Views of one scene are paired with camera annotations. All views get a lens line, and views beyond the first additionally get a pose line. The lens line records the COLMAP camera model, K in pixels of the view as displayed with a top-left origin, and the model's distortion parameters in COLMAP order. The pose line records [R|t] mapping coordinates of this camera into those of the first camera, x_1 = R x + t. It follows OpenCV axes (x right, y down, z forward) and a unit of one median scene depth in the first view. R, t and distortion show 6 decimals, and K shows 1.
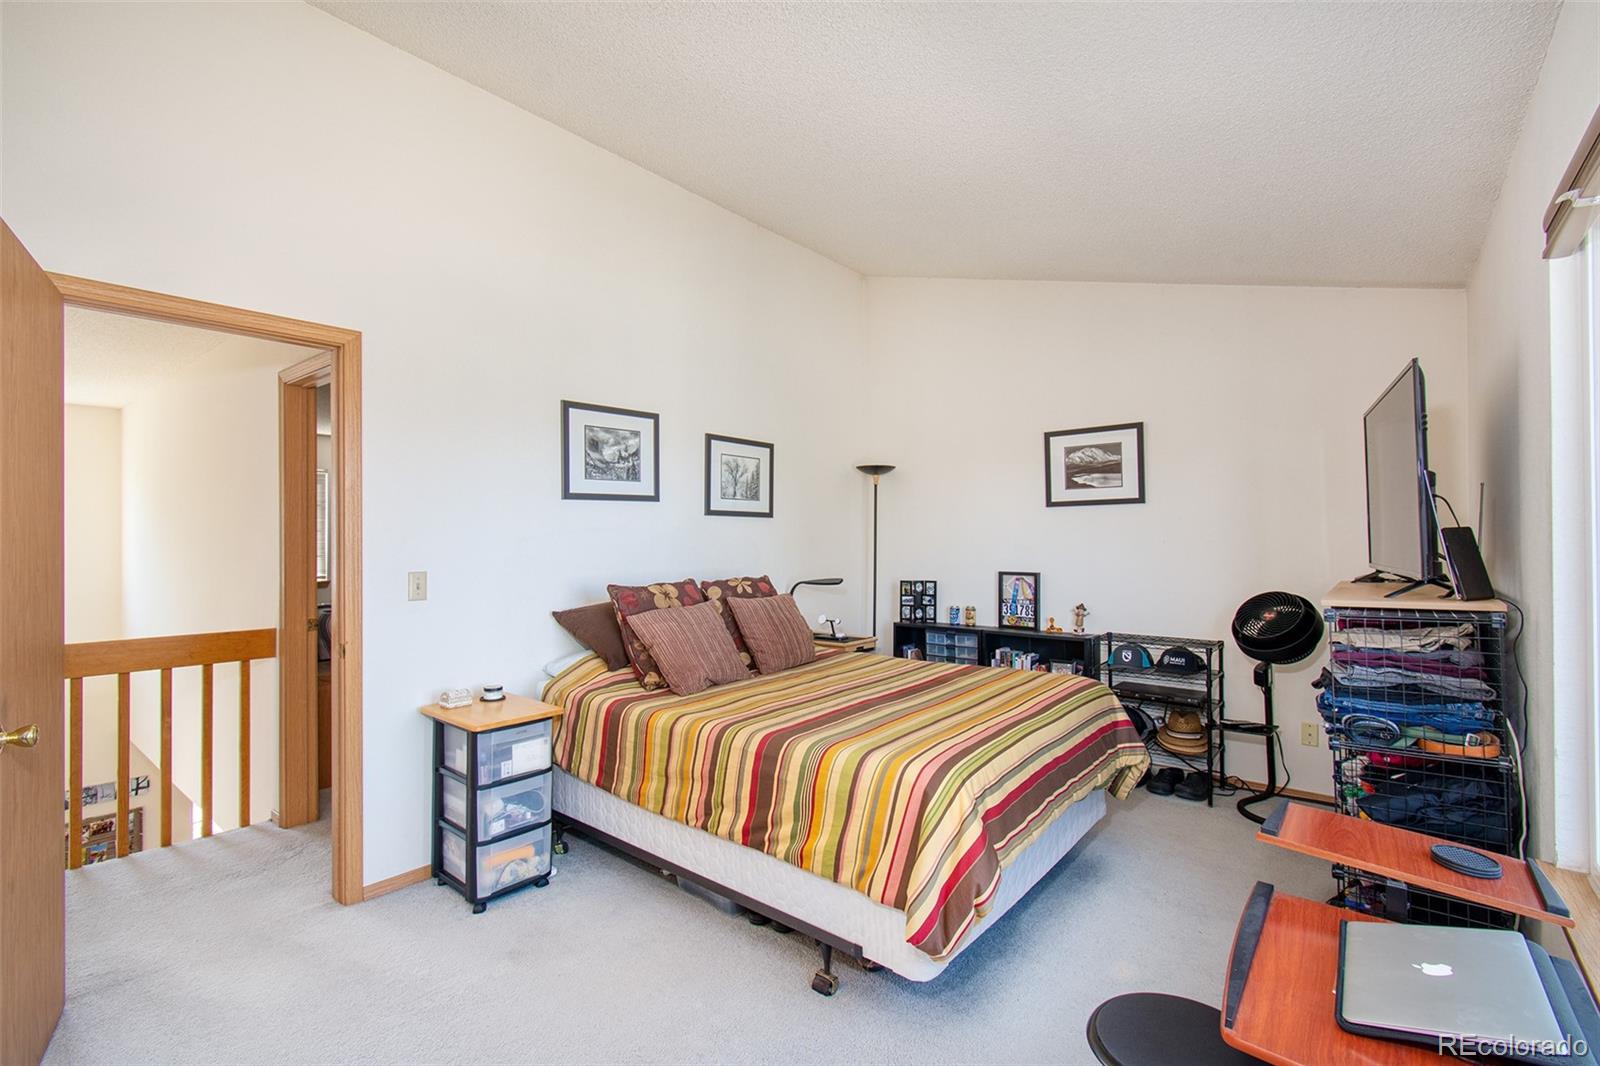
lens RADIAL K [[709.8, 0, 800.0], [0, 709.8, 533.0], [0, 0, 1]] dist [0.001610, 0.000166]
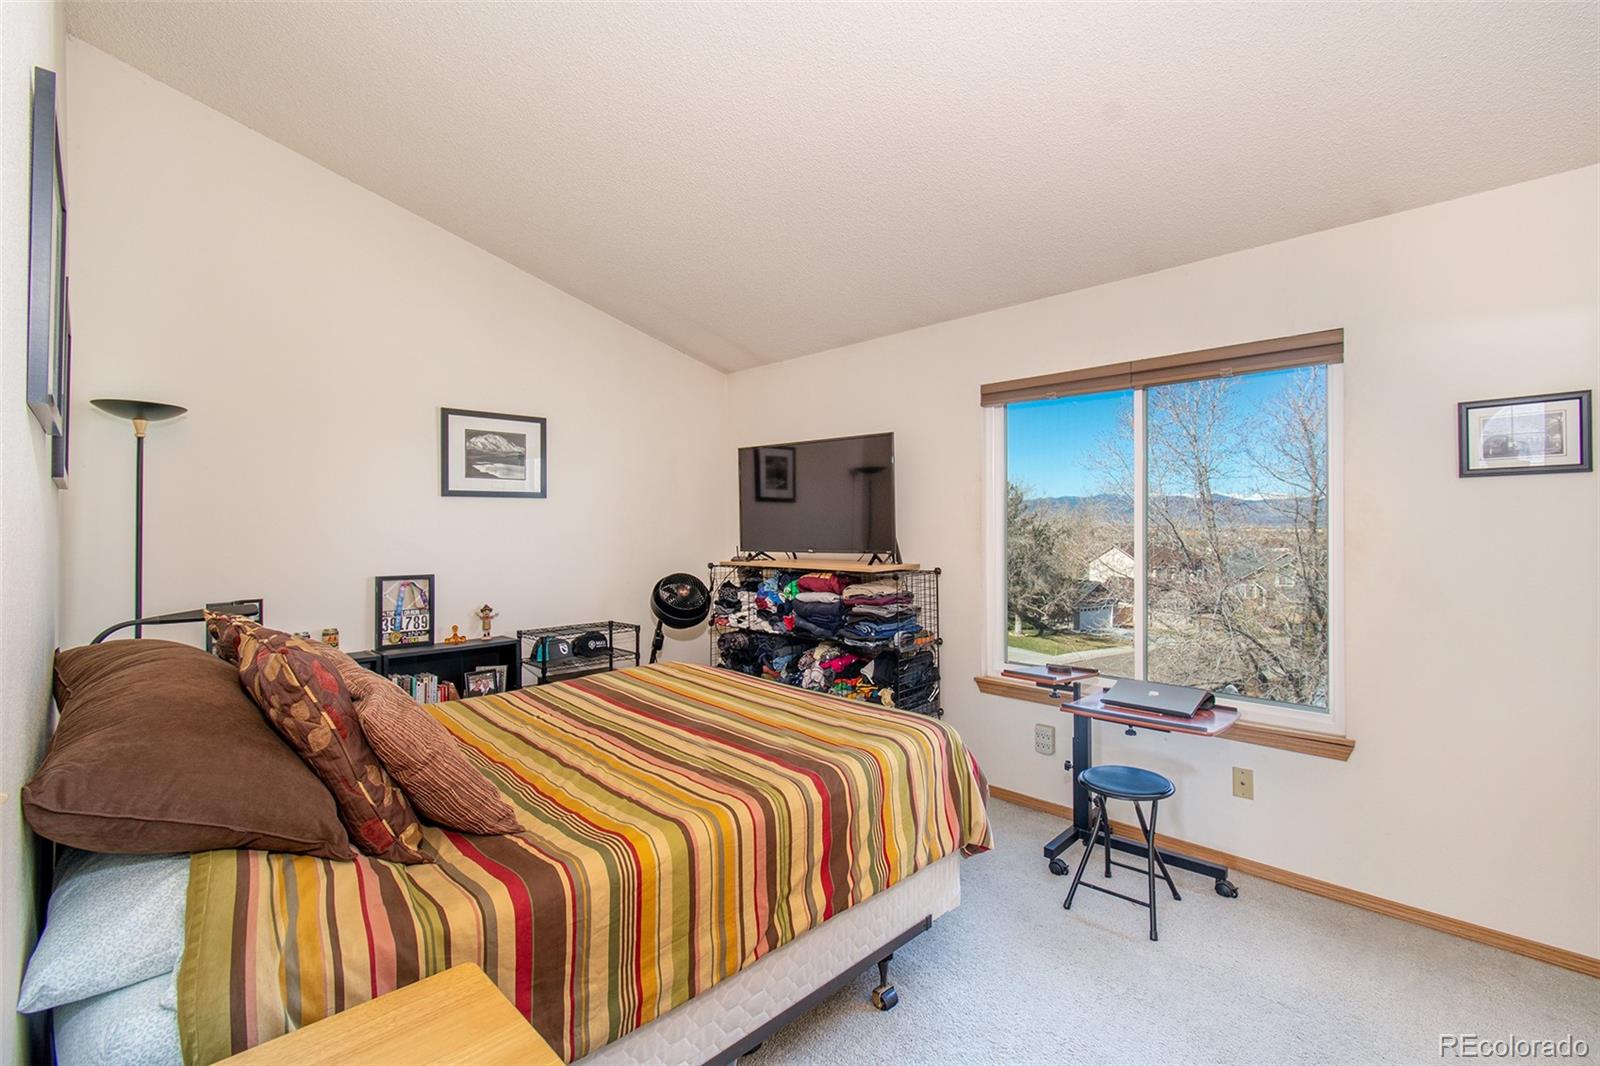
lens RADIAL K [[709.8, 0, 800.0], [0, 709.8, 533.0], [0, 0, 1]] dist [0.001610, 0.000166]
pose [[0.116382, -0.001615, 0.993203, -0.453664], [-0.005796, 0.999981, 0.002305, 0.002931], [-0.993188, -0.006025, 0.116371, 0.493392]]
